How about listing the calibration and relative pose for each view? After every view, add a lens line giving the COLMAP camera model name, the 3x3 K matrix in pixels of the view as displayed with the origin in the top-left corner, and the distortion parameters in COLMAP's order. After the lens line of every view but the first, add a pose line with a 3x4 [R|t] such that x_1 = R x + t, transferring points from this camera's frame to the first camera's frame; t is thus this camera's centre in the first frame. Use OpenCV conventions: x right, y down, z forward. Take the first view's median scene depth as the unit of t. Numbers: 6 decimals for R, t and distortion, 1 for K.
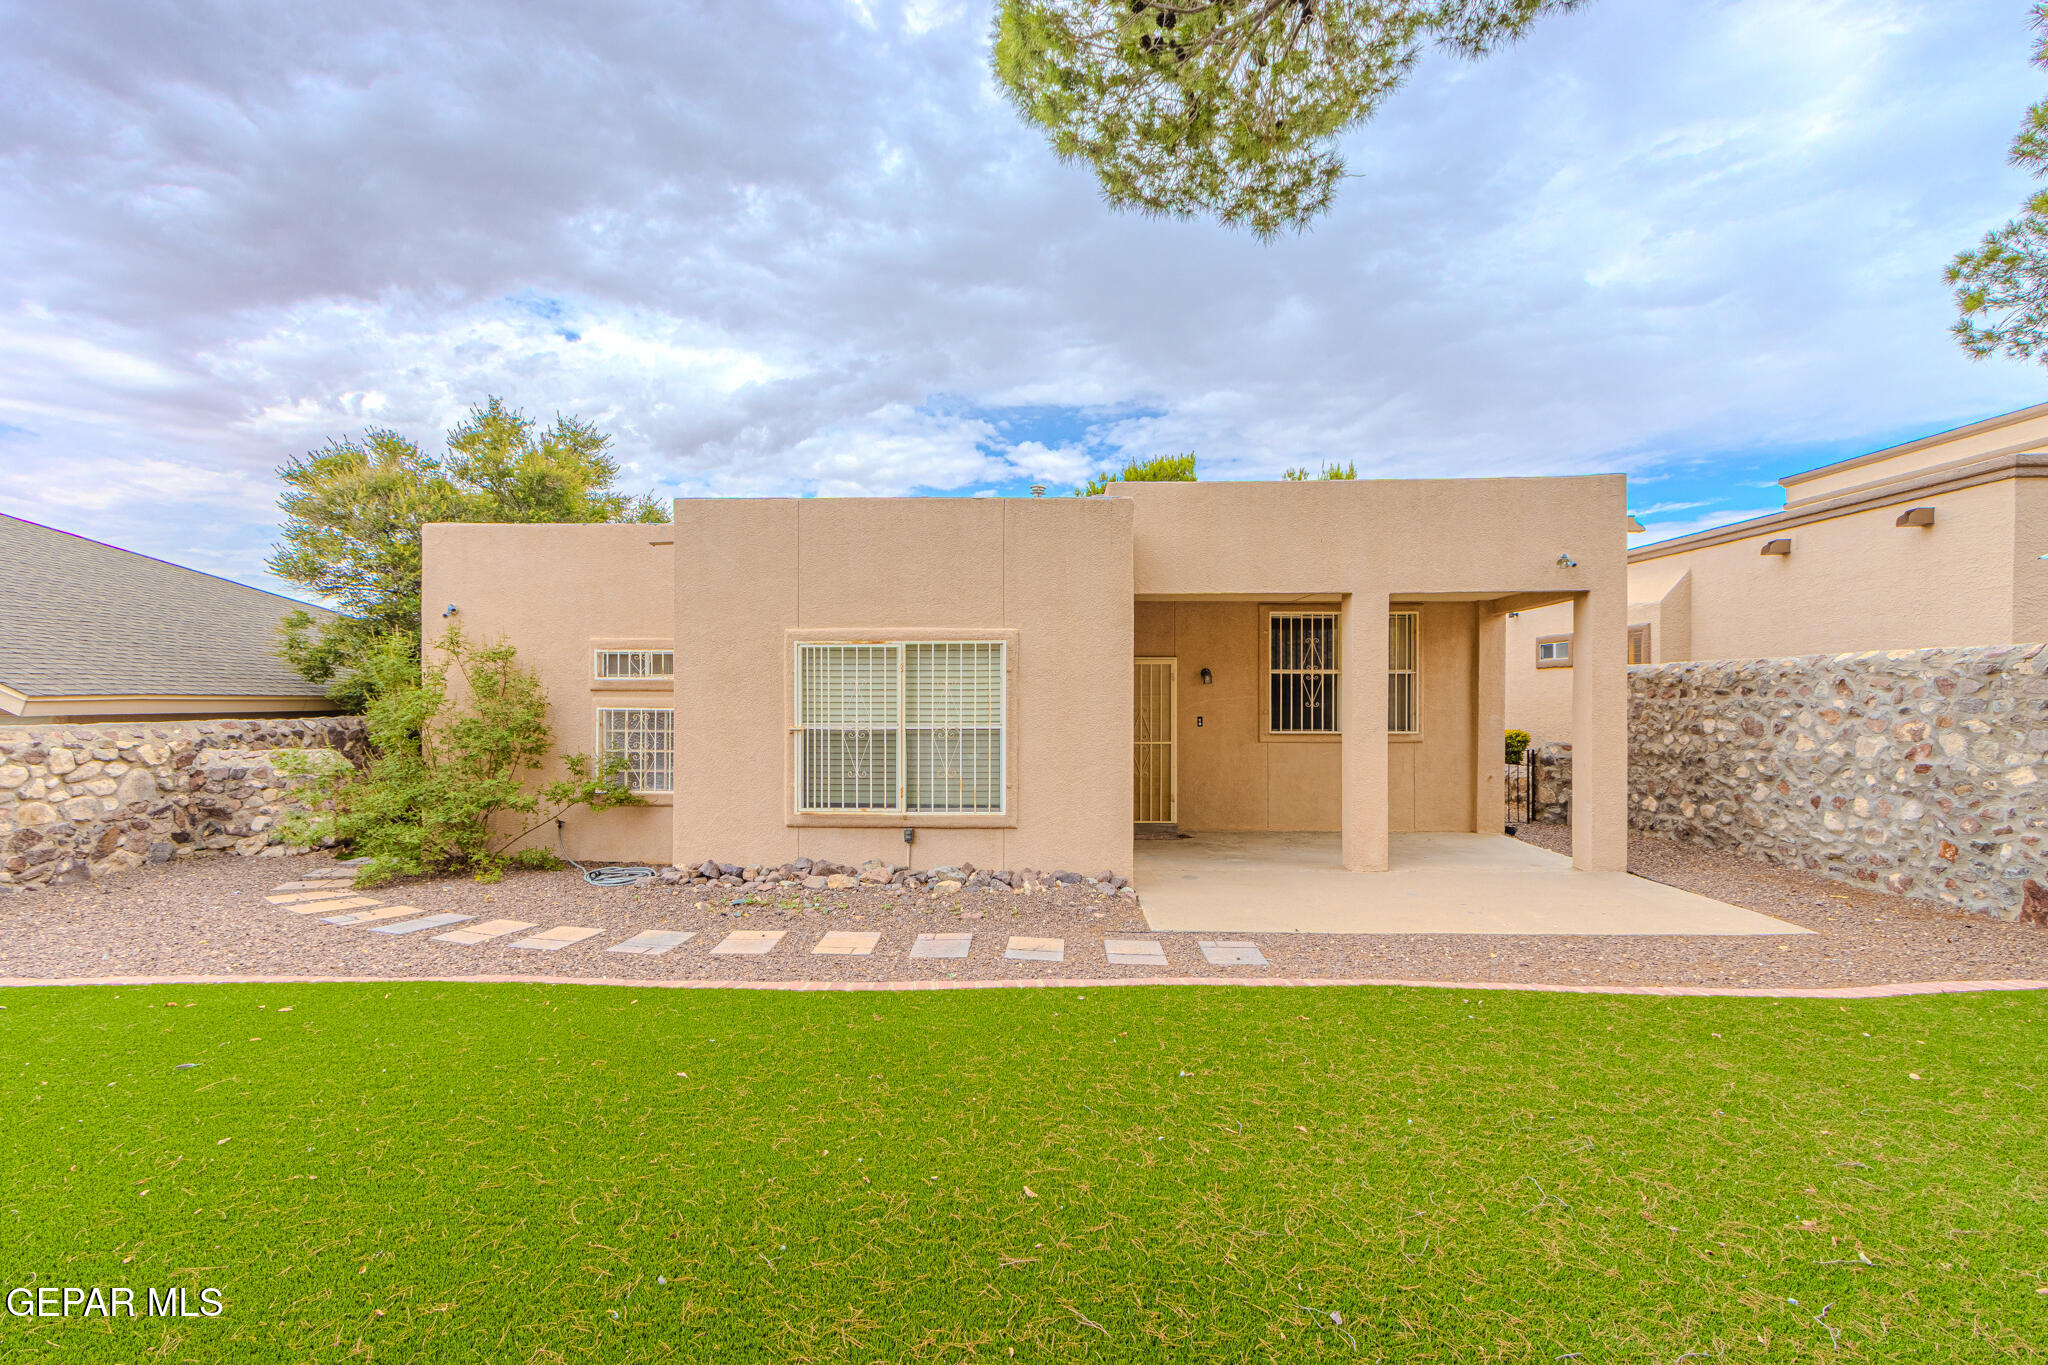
lens RADIAL K [[941.2, 0, 1014.3], [0, 941.2, 691.6], [0, 0, 1]] dist [0.005318, -0.001234]
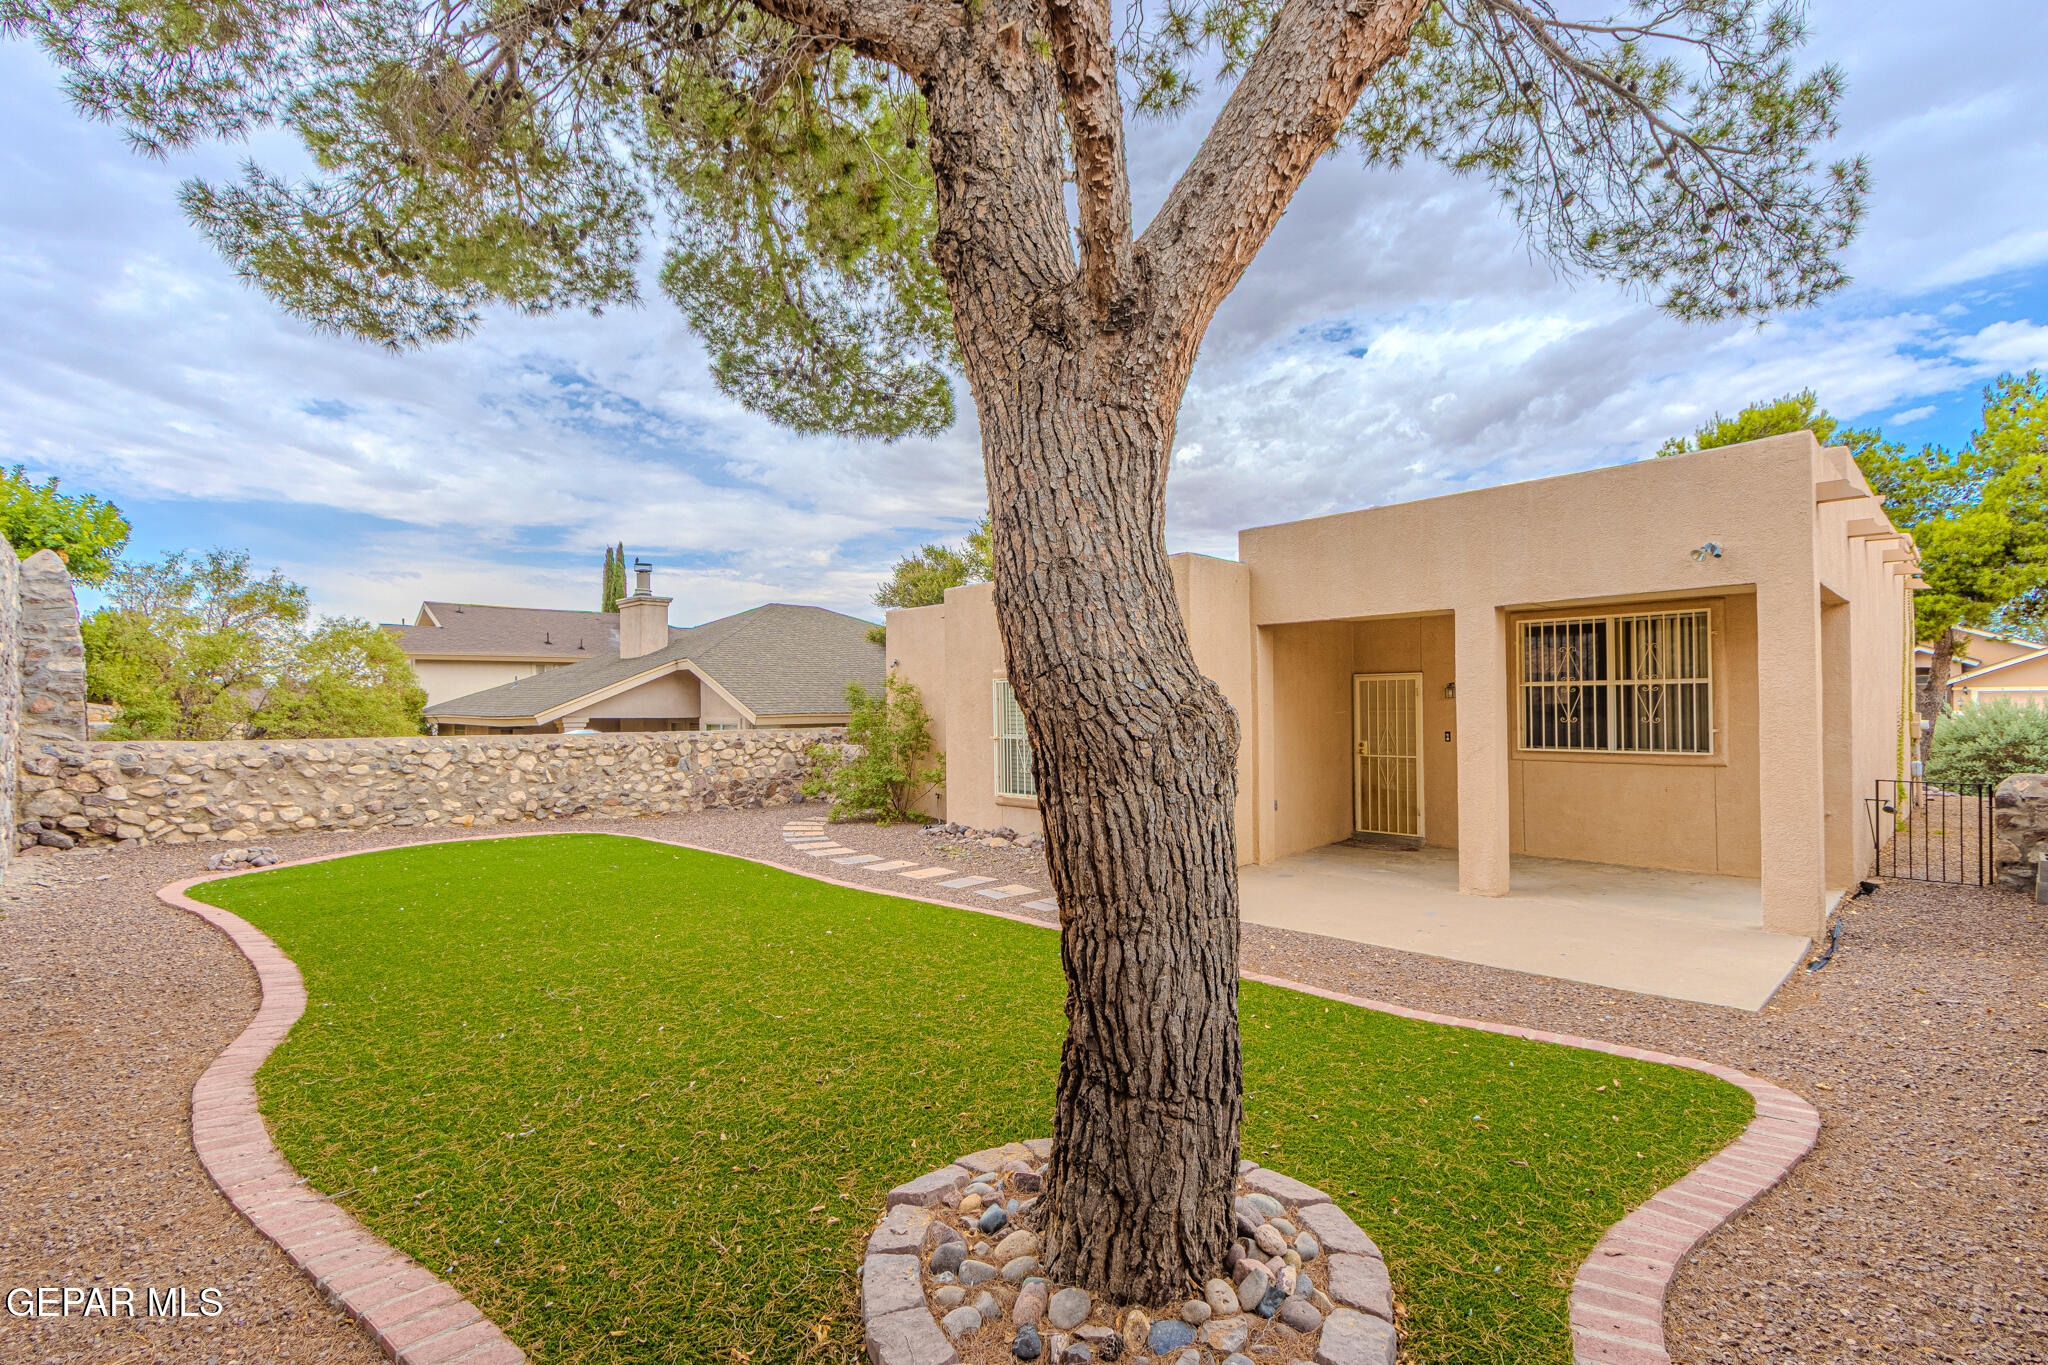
lens RADIAL K [[941.2, 0, 1014.3], [0, 941.2, 691.6], [0, 0, 1]] dist [0.005318, -0.001234]
pose [[0.707752, -0.017062, -0.706255, 0.675858], [0.017170, 0.999828, -0.006947, -0.019163], [0.706253, -0.007210, 0.707923, -0.023255]]
